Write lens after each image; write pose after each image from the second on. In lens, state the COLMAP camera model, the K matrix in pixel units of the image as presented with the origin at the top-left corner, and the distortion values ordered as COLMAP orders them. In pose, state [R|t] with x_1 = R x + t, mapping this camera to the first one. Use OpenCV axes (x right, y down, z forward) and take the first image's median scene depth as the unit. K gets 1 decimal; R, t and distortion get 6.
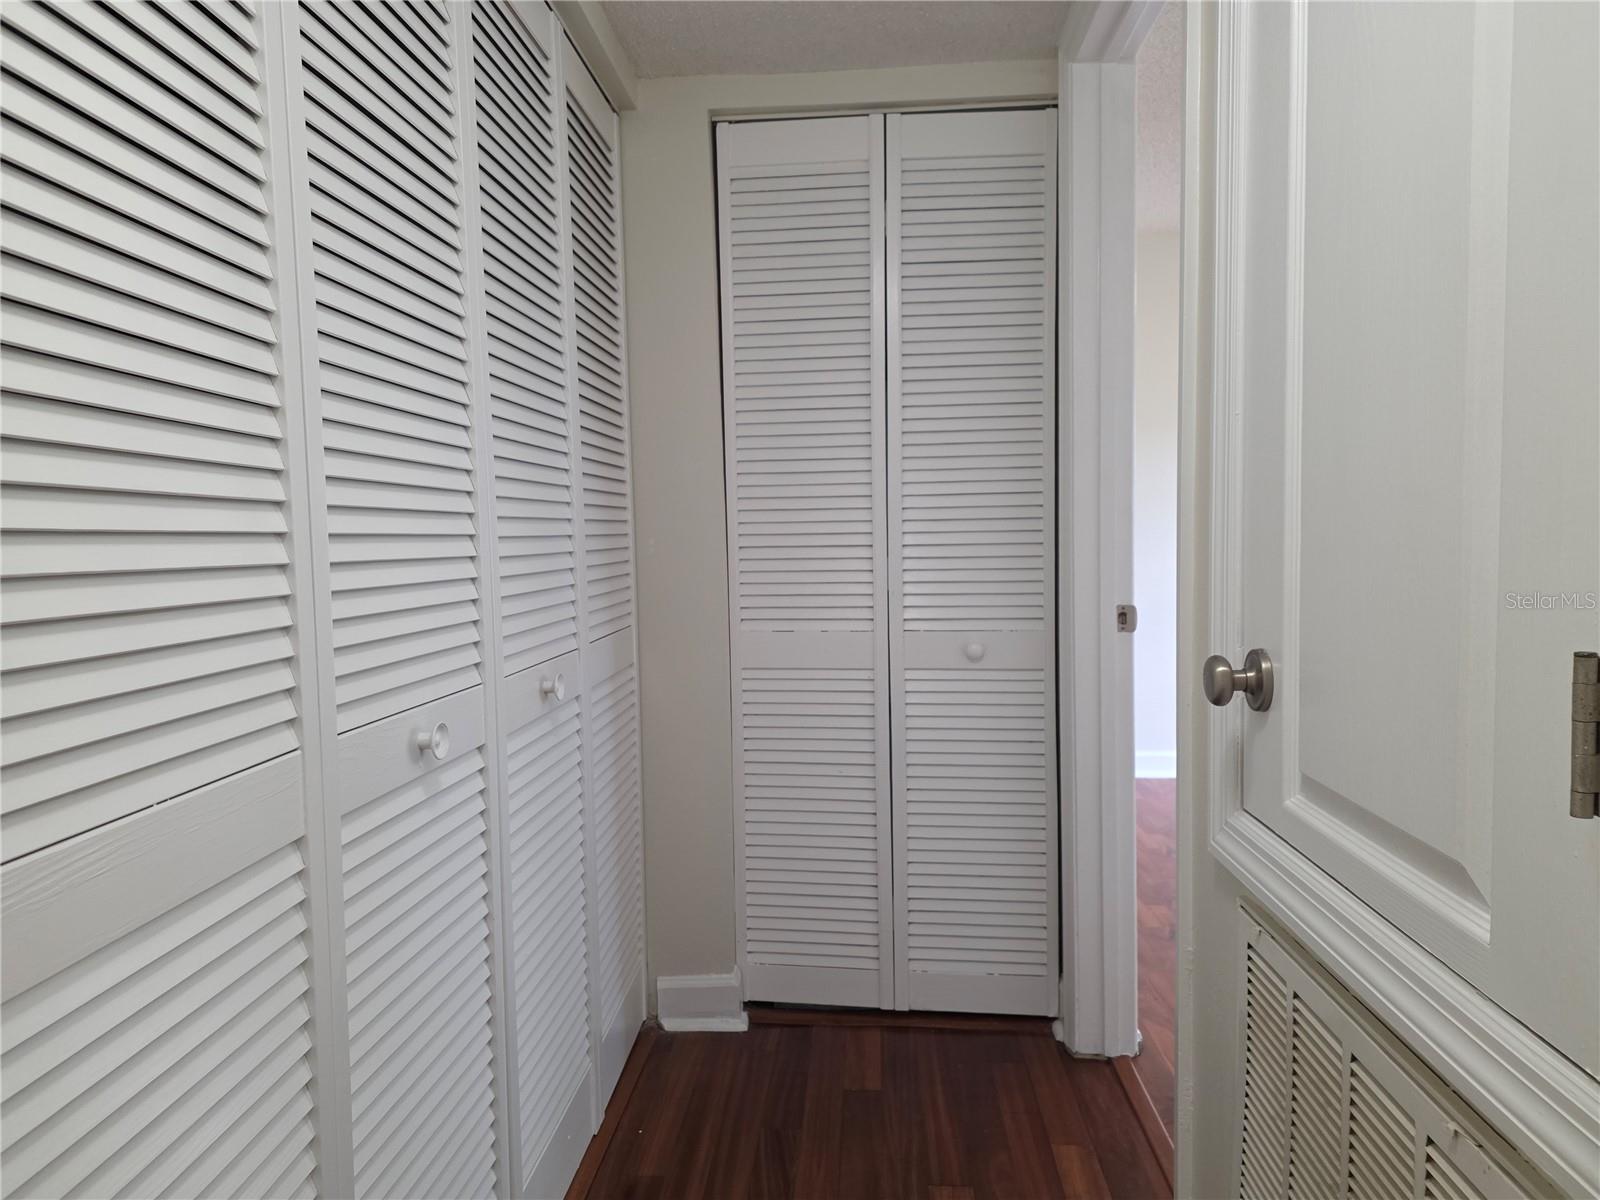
lens RADIAL K [[1079.7, 0, 809.5], [0, 1079.7, 594.9], [0, 0, 1]] dist [0.128425, -0.130978]
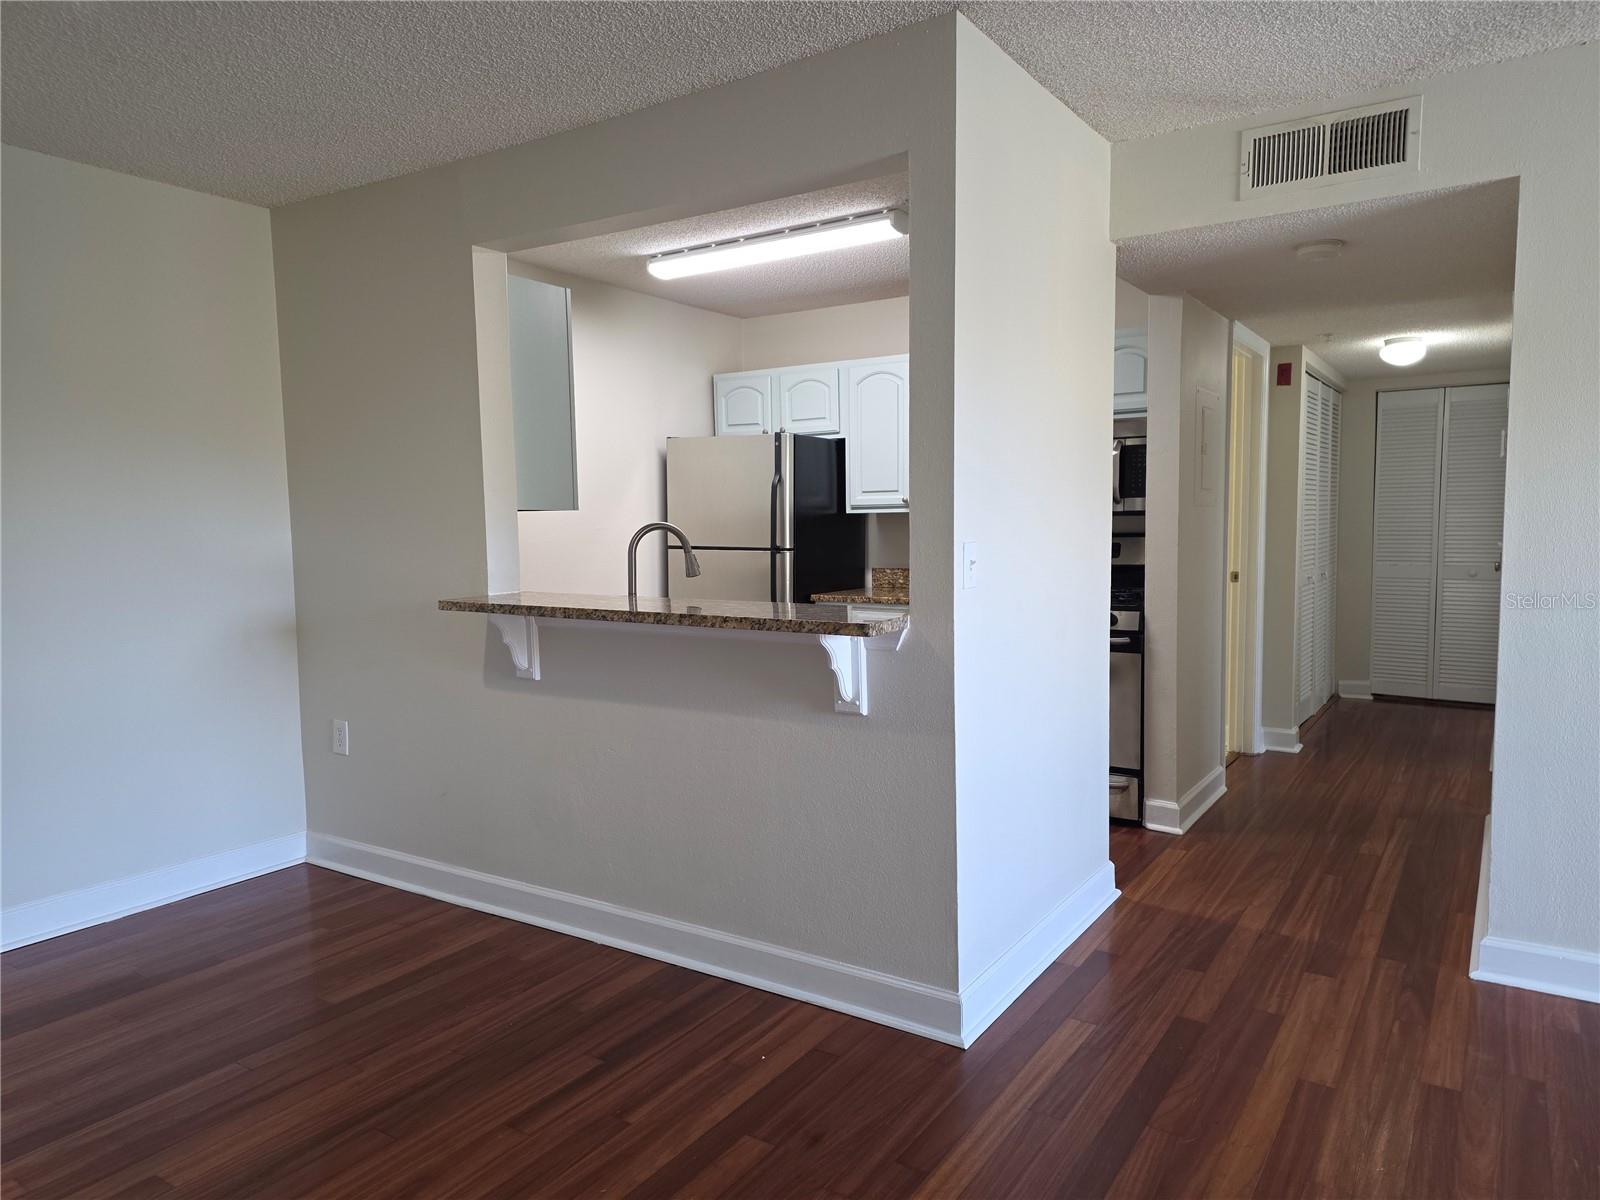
lens RADIAL K [[1060.6, 0, 801.2], [0, 1060.6, 607.3], [0, 0, 1]] dist [0.152255, -0.162020]
pose [[0.868623, 0.043800, -0.493534, 0.047738], [-0.026403, 0.998762, 0.042169, 0.064034], [0.494770, -0.023598, 0.868703, -2.380875]]
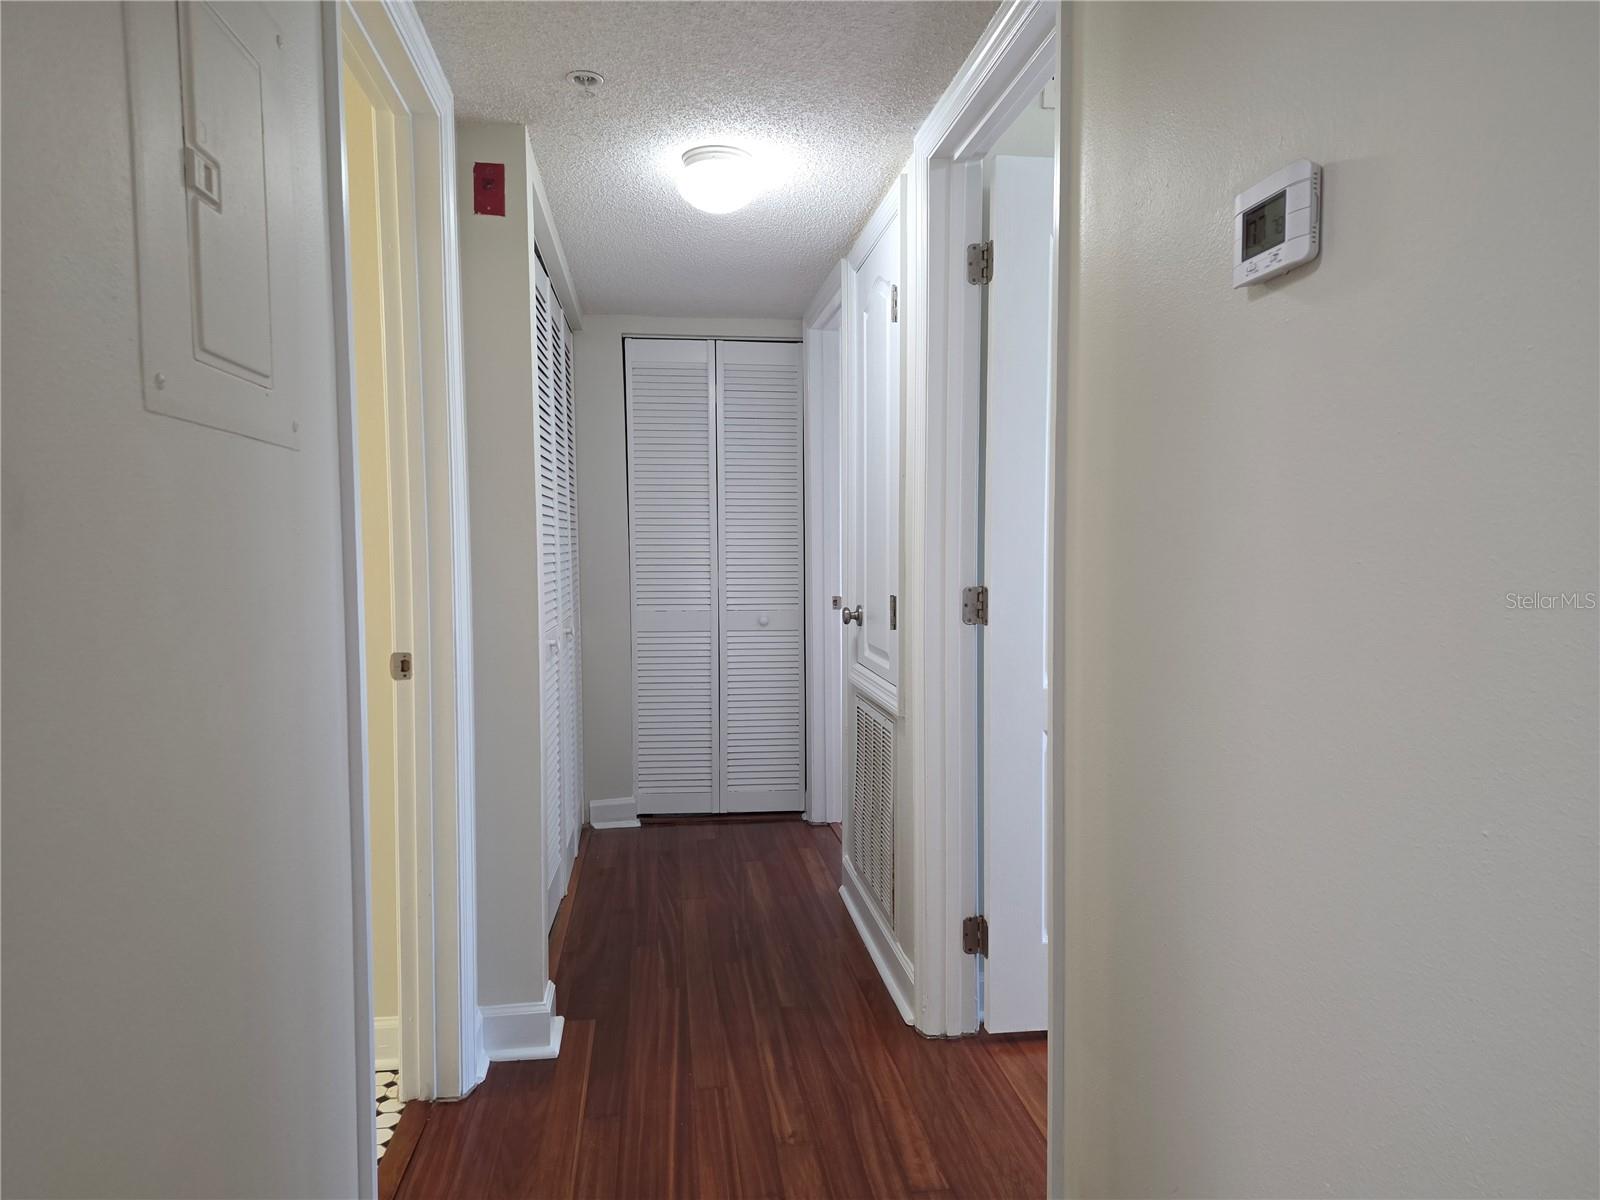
lens RADIAL K [[1058.4, 0, 805.3], [0, 1058.4, 600.9], [0, 0, 1]] dist [0.089352, -0.076860]
pose [[0.980549, -0.000139, 0.196276, -0.139712], [0.000377, 0.999999, -0.001173, 0.019086], [-0.196275, 0.001225, 0.980548, -0.833212]]
